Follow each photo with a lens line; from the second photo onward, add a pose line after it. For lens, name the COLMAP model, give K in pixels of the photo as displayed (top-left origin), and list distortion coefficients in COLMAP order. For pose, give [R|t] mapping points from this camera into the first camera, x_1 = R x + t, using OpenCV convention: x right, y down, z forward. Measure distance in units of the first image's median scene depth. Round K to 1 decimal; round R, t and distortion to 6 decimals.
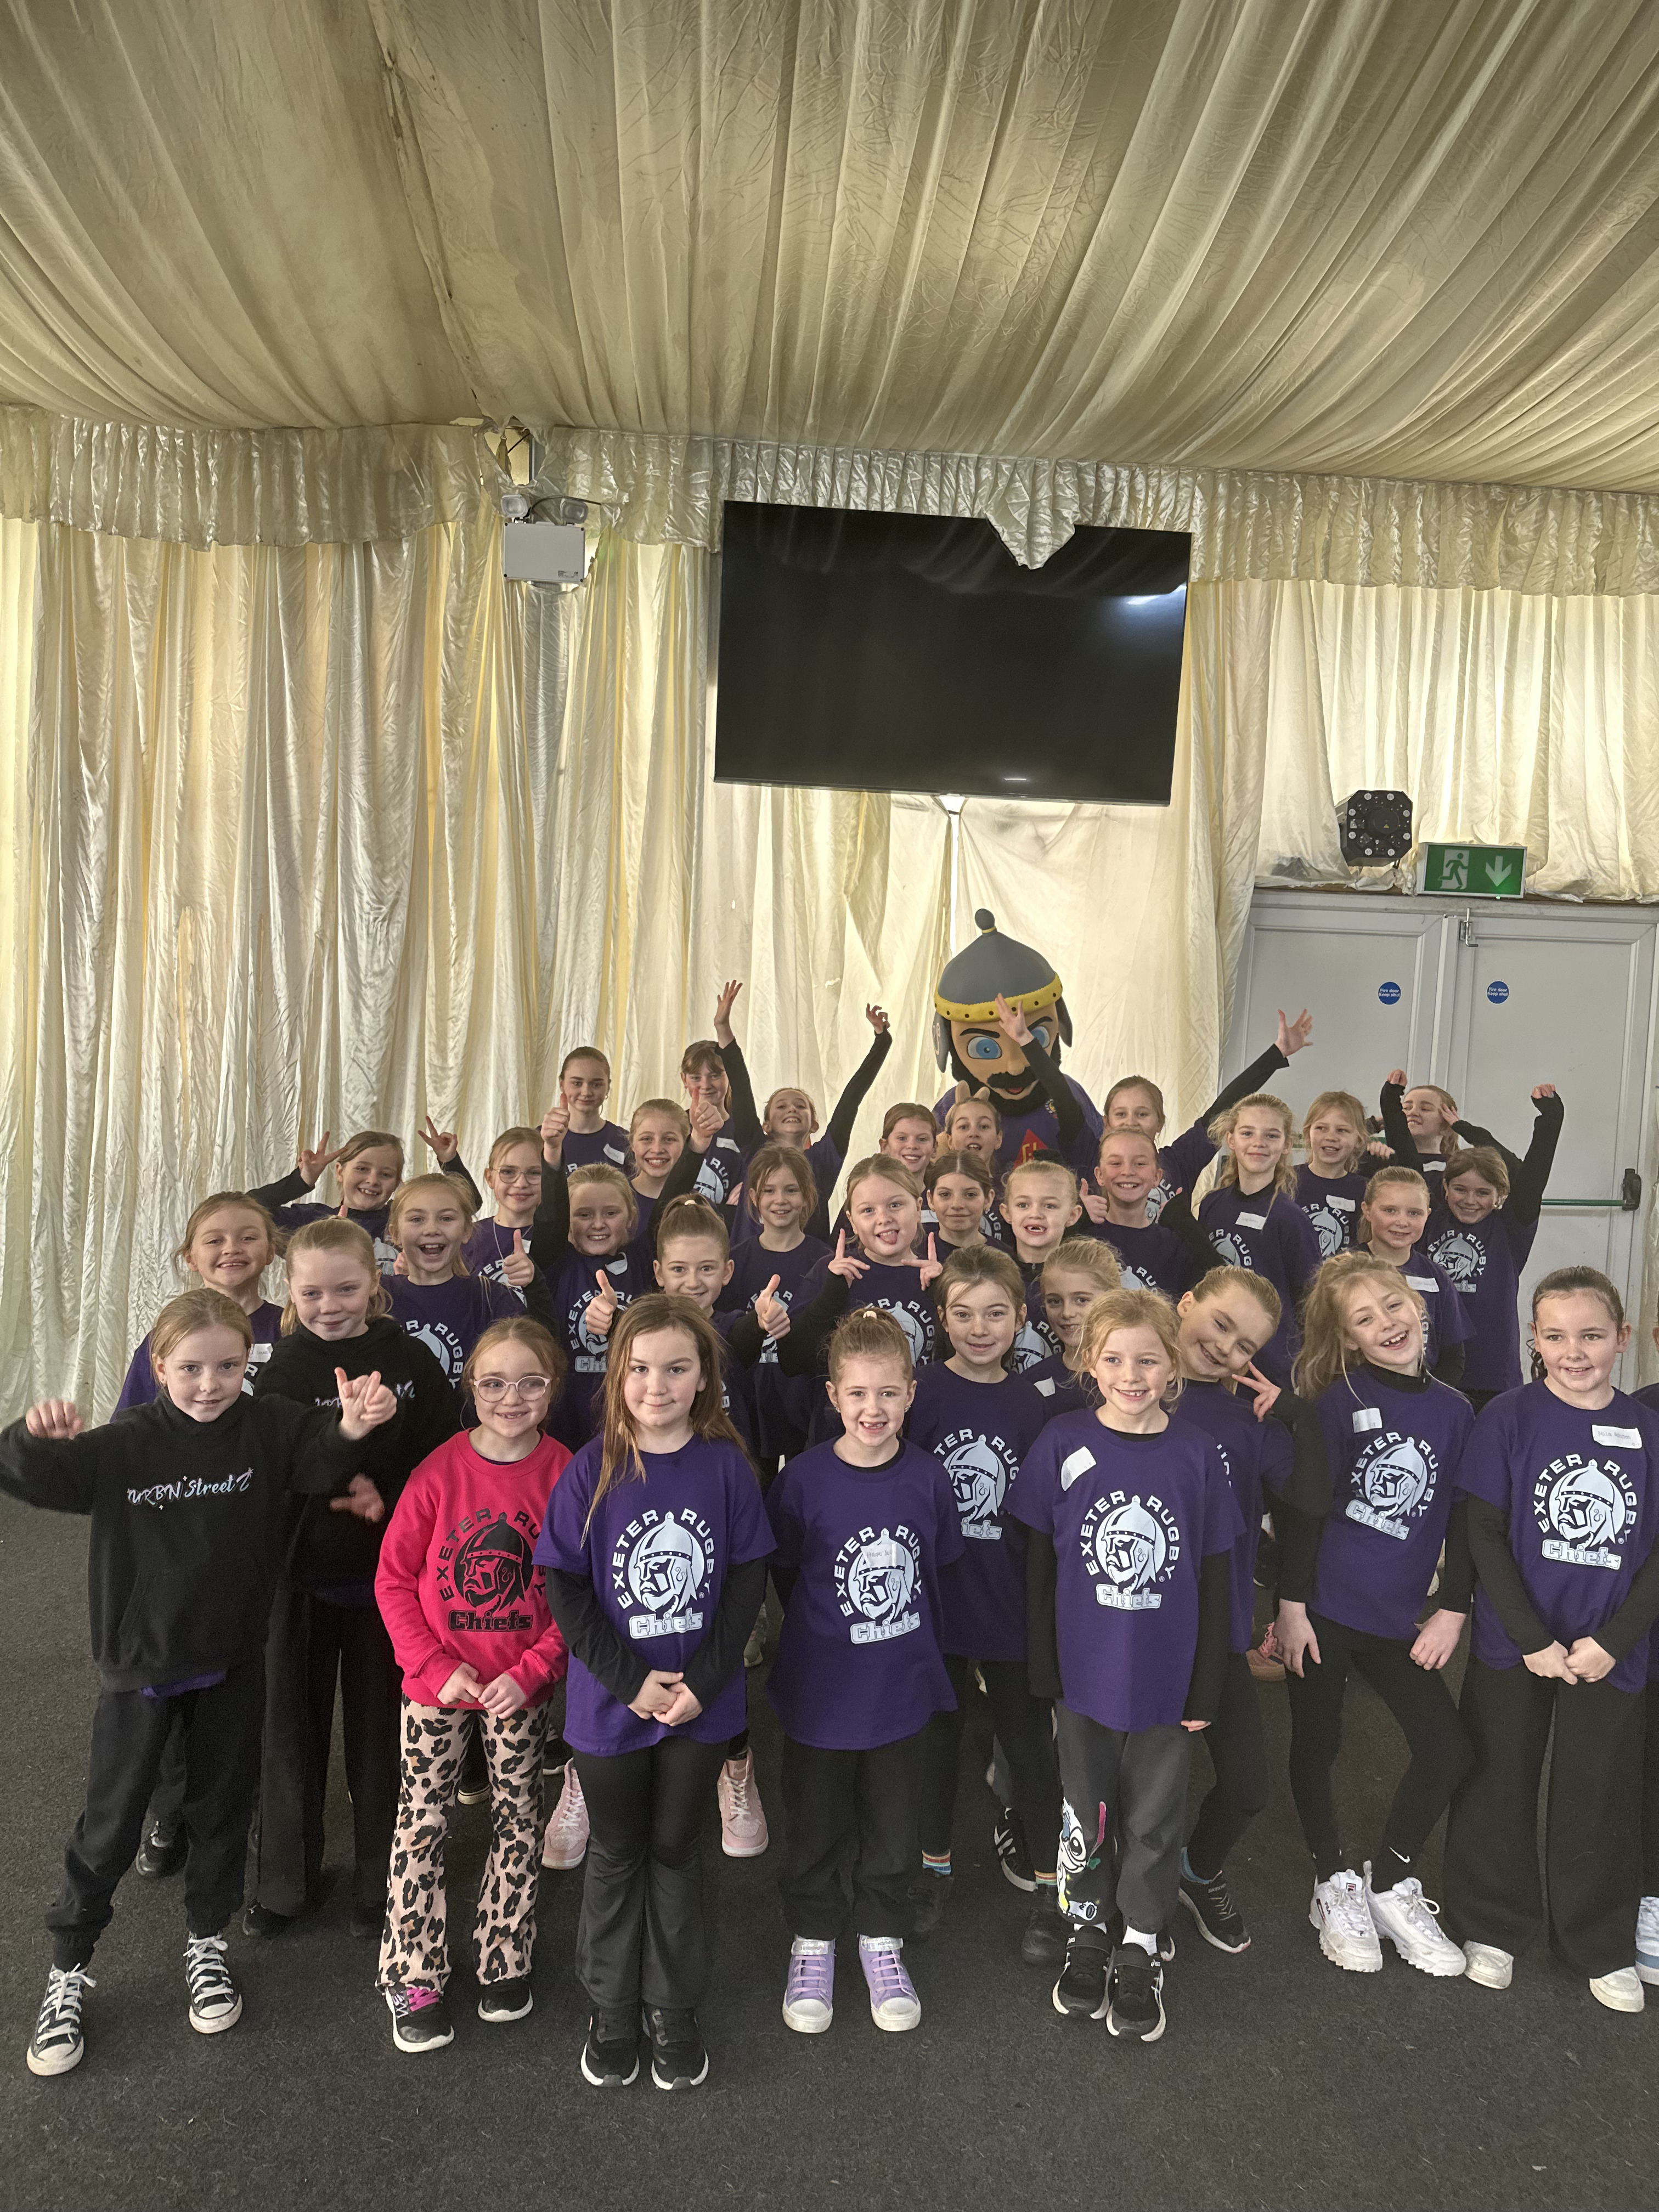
lens RADIAL K [[1647.7, 0, 829.5], [0, 1647.7, 1106.0], [0, 0, 1]] dist [0.105477, -0.106607]
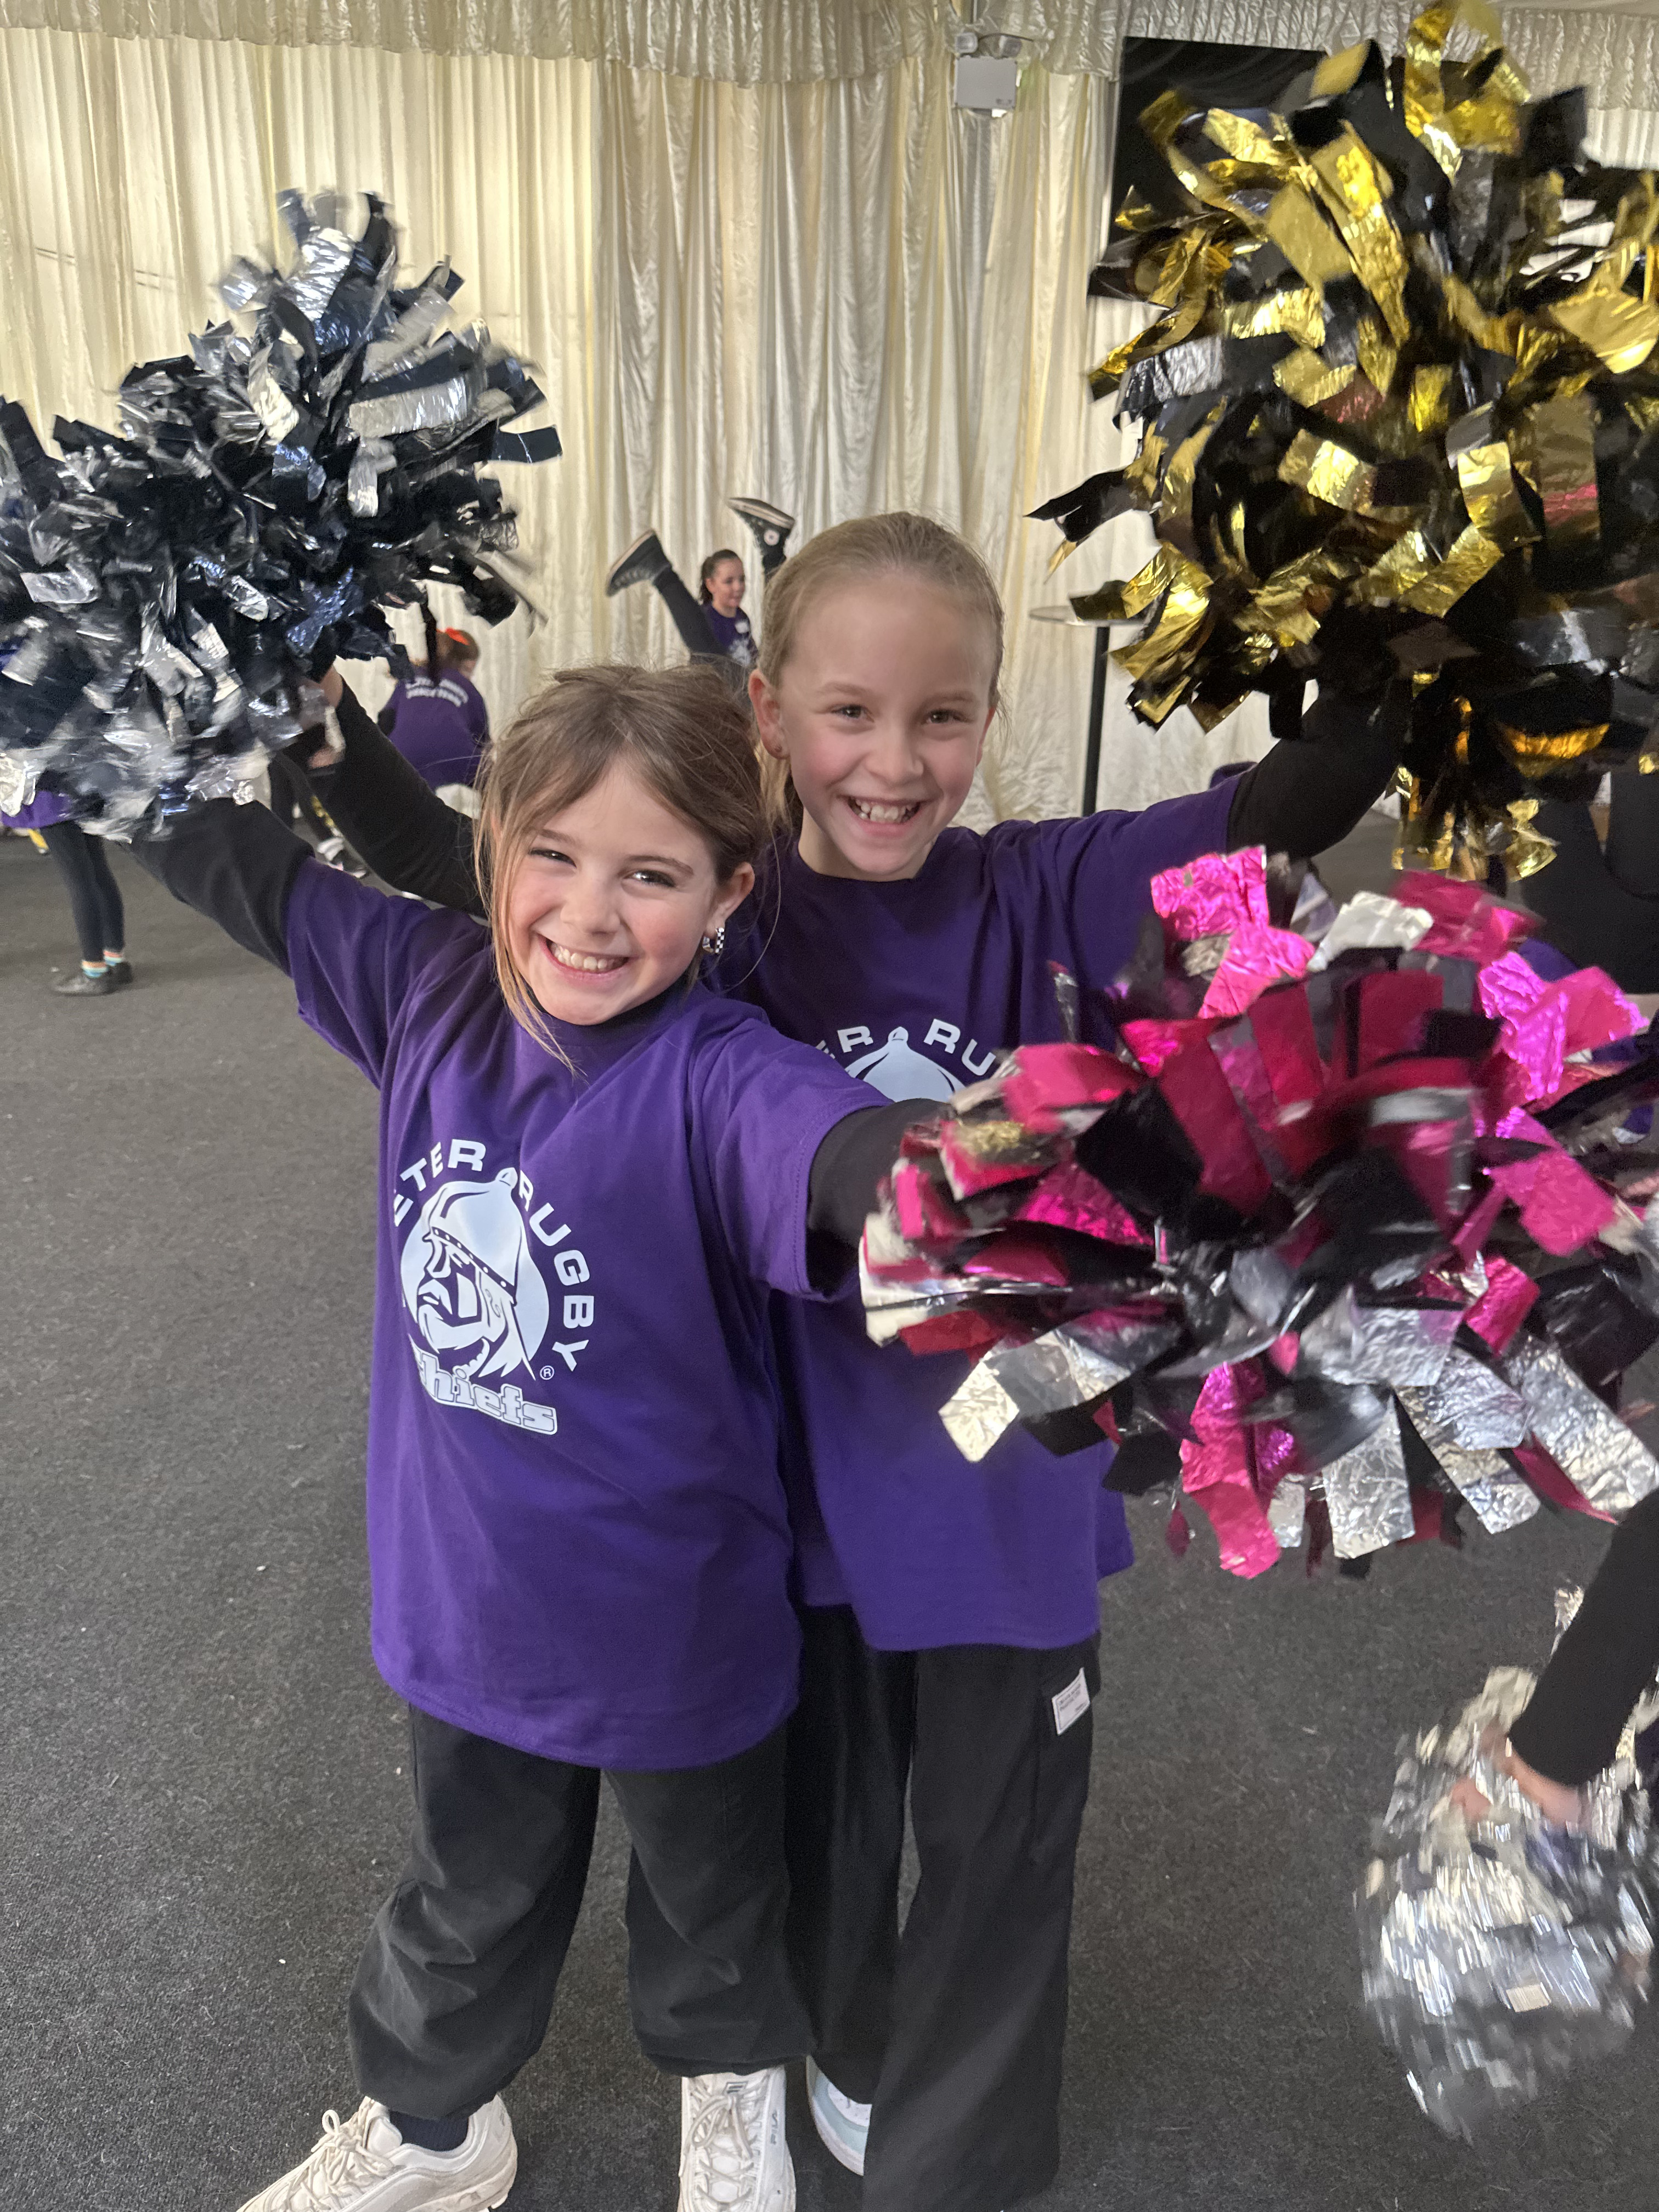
lens RADIAL K [[1733.5, 0, 829.5], [0, 1733.5, 1106.0], [0, 0, 1]] dist [0.024289, 0.002863]
pose [[0.996777, -0.038692, 0.070270, -0.403787], [0.020748, 0.970533, 0.240074, 0.098894], [-0.077488, -0.237843, 0.968208, -0.452183]]
